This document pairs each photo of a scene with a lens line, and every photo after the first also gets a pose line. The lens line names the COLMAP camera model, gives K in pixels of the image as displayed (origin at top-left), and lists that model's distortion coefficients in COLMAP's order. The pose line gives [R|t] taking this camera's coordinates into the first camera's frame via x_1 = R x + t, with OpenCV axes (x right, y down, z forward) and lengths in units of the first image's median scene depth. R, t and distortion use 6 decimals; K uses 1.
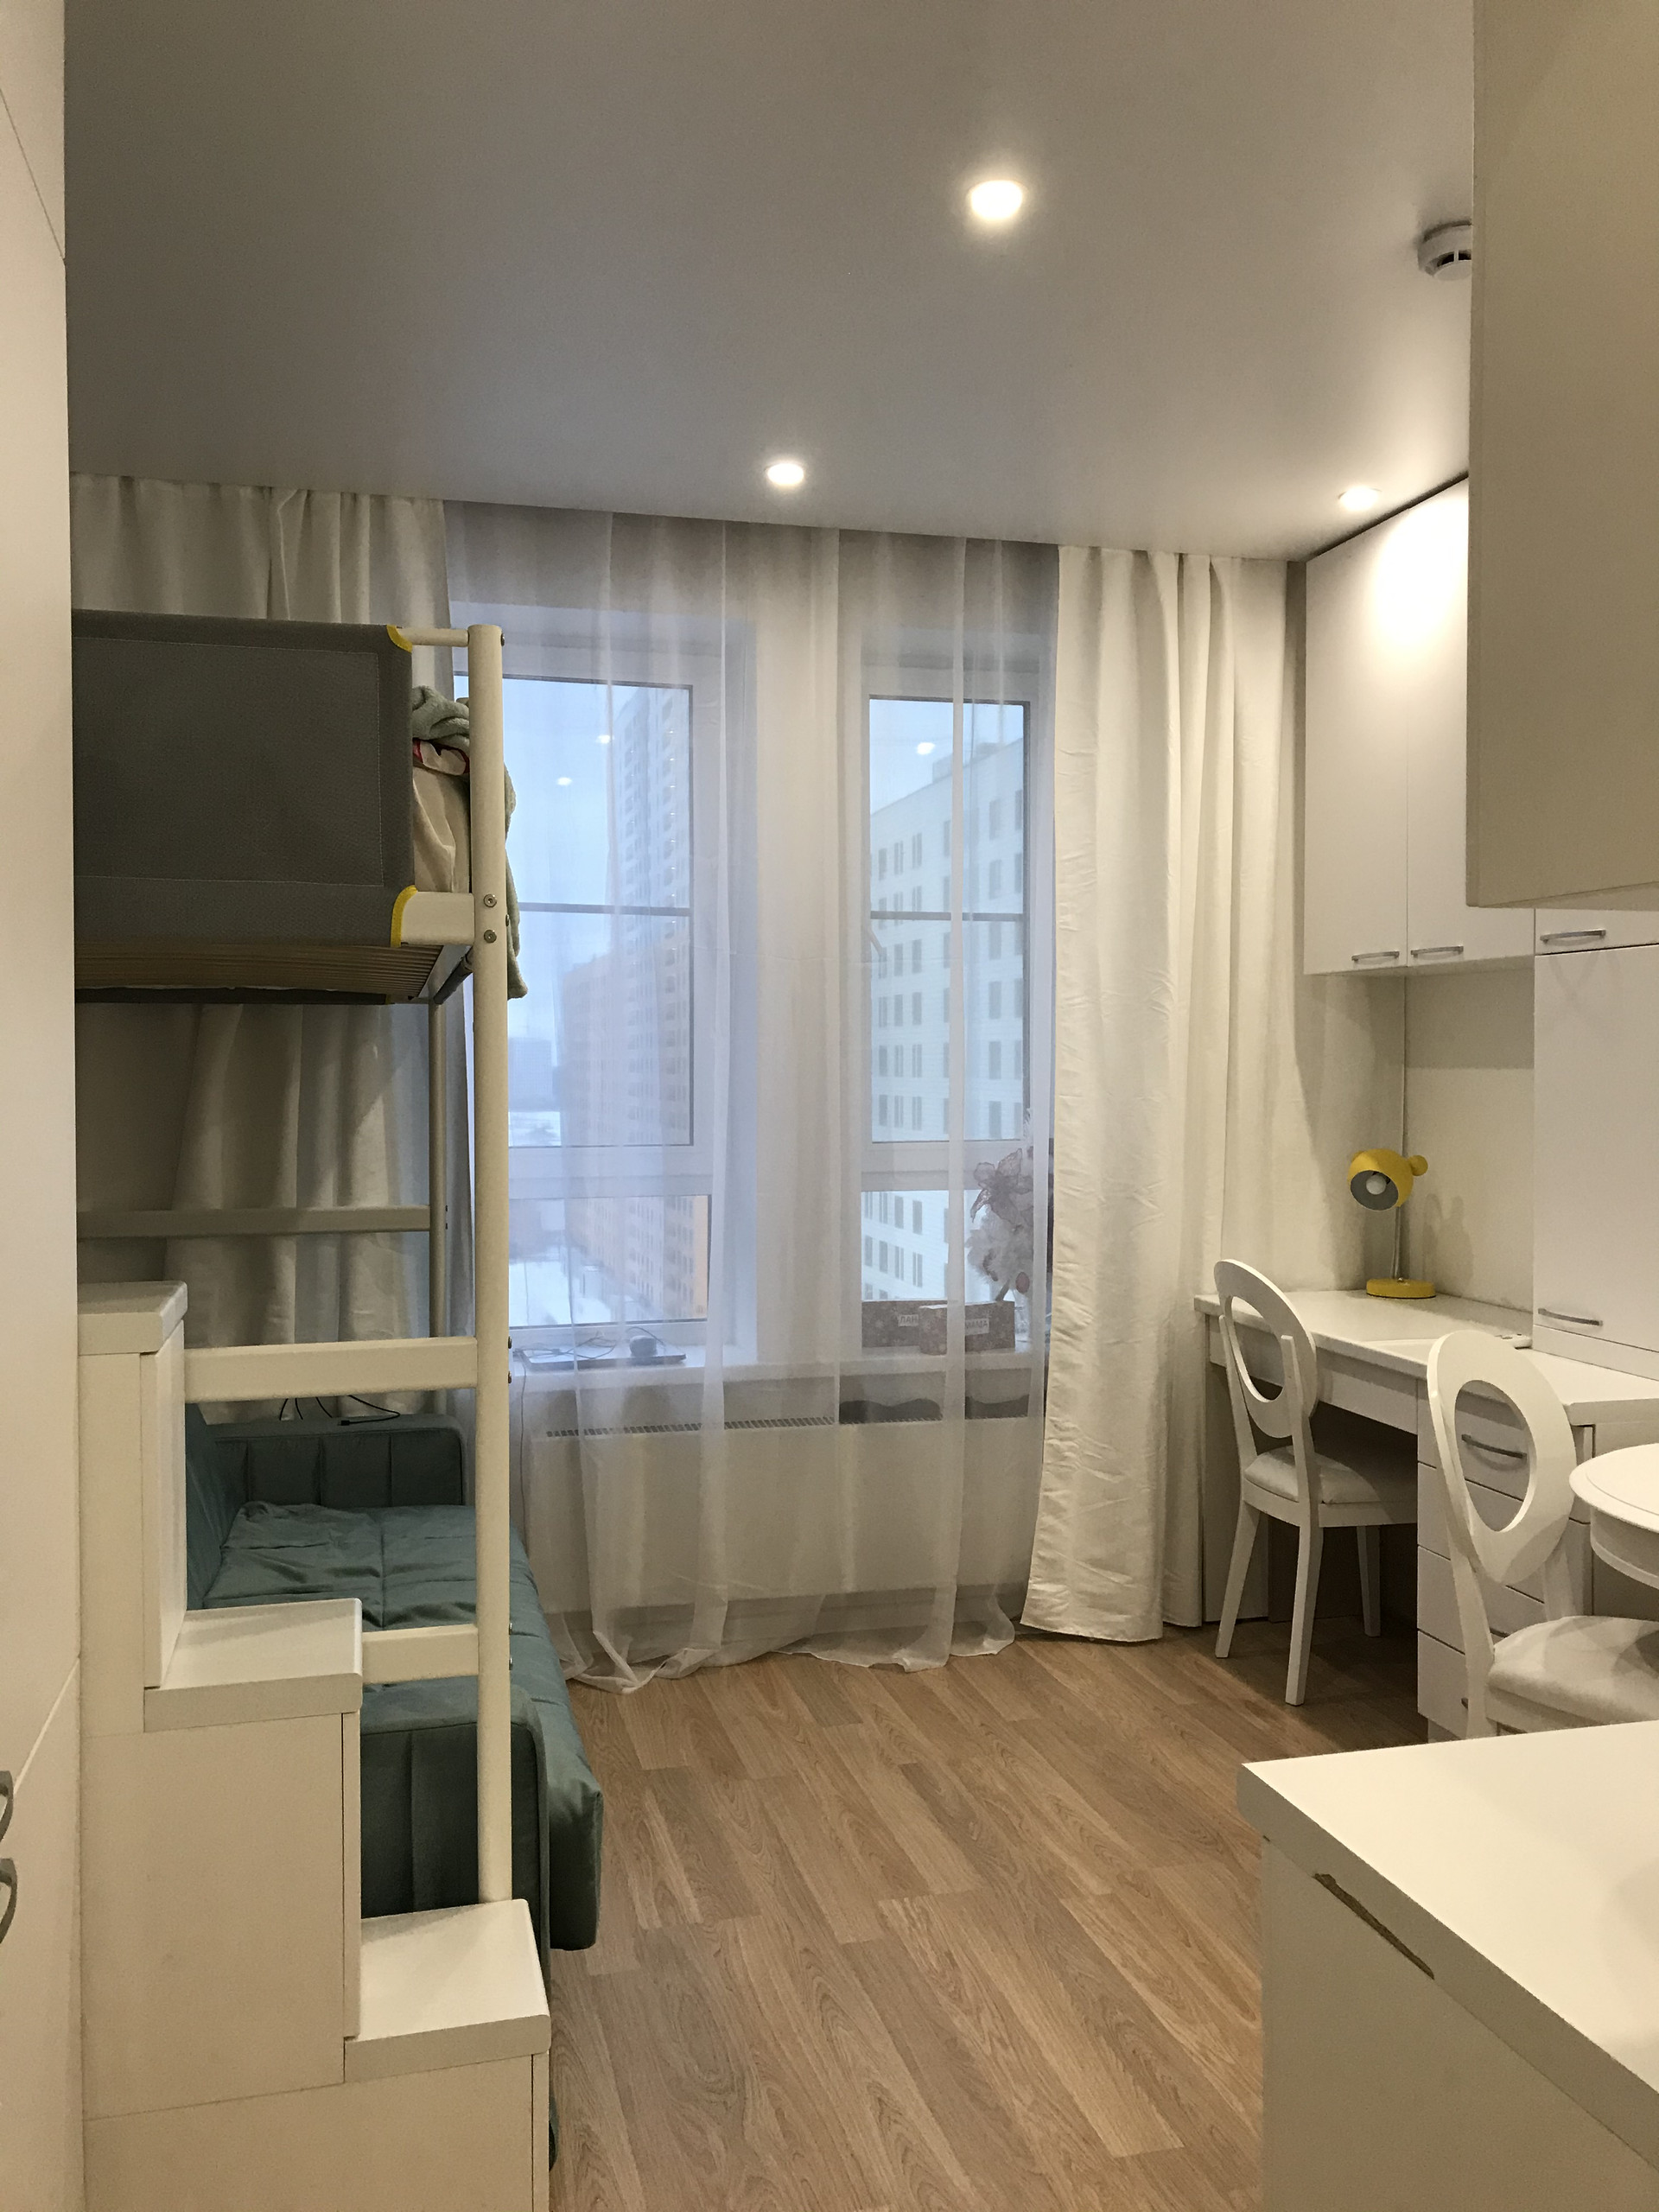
lens RADIAL K [[1799.2, 0, 816.8], [0, 1799.2, 1105.6], [0, 0, 1]] dist [0.031007, -0.030268]
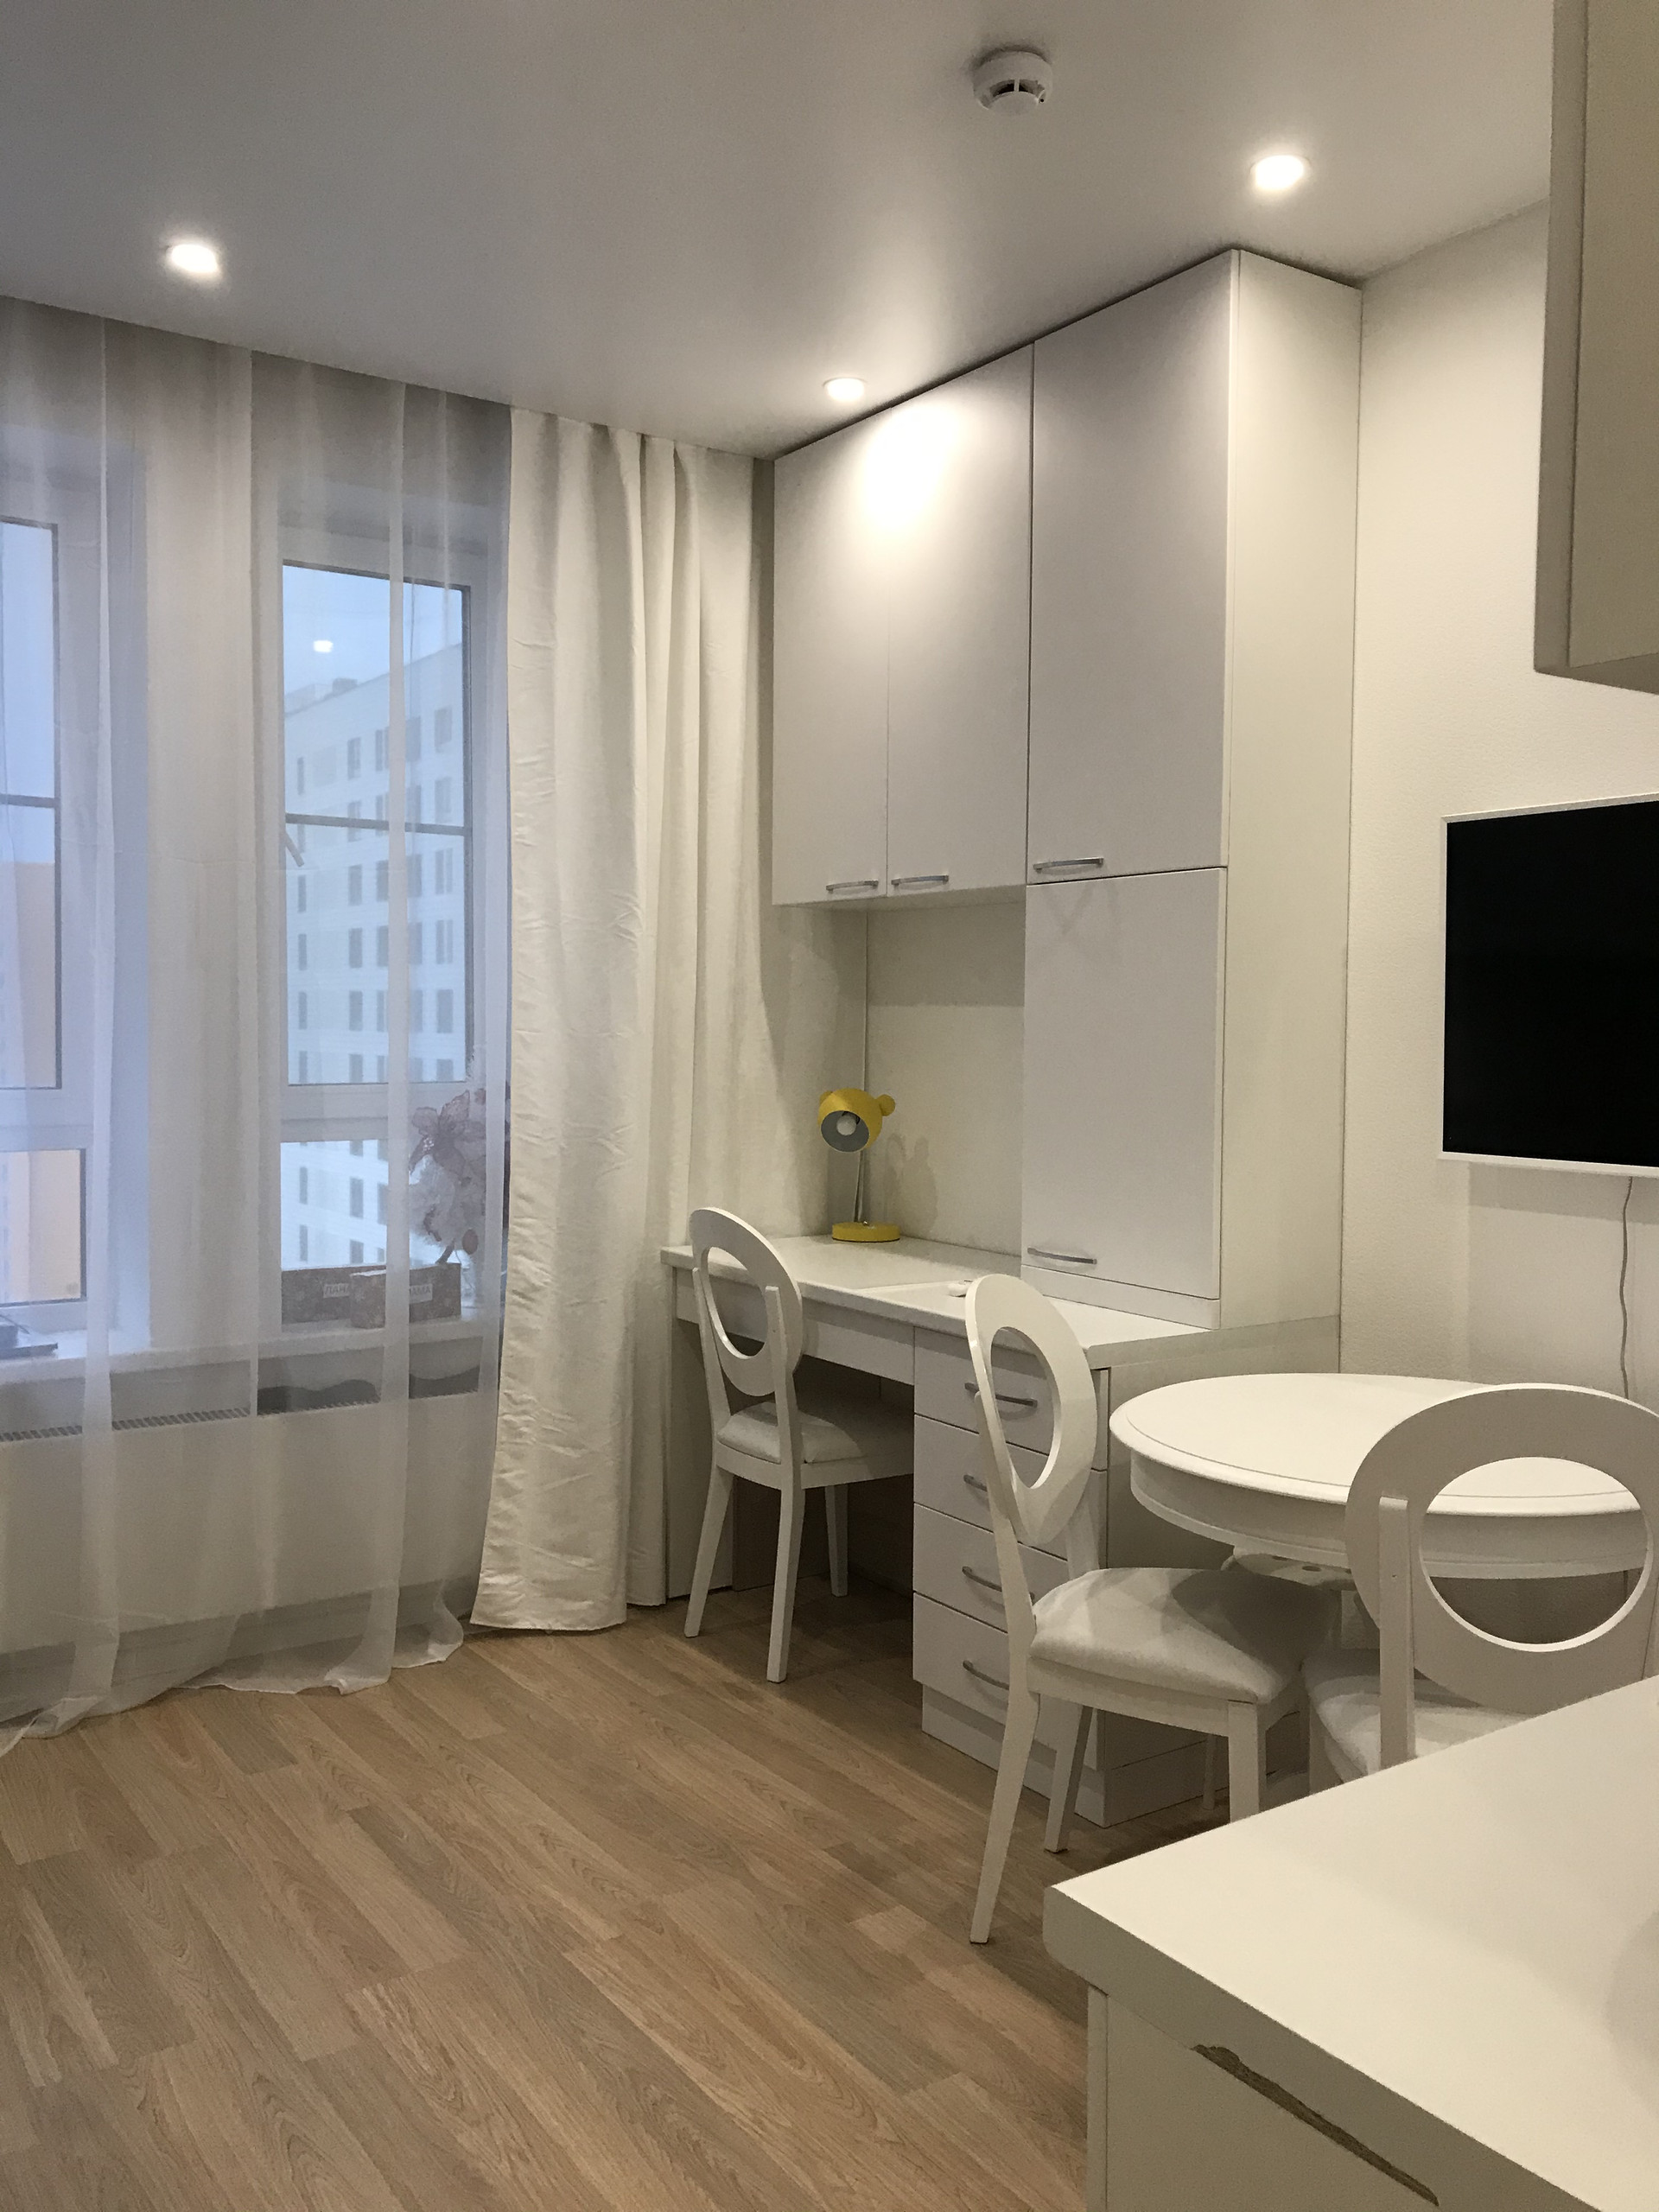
lens RADIAL K [[1799.2, 0, 823.8], [0, 1799.2, 1099.7], [0, 0, 1]] dist [0.031007, -0.030268]
pose [[0.937666, -0.006672, 0.347473, -0.034379], [-0.000974, 0.999761, 0.021824, 0.009737], [-0.347536, -0.020802, 0.937436, 0.117190]]
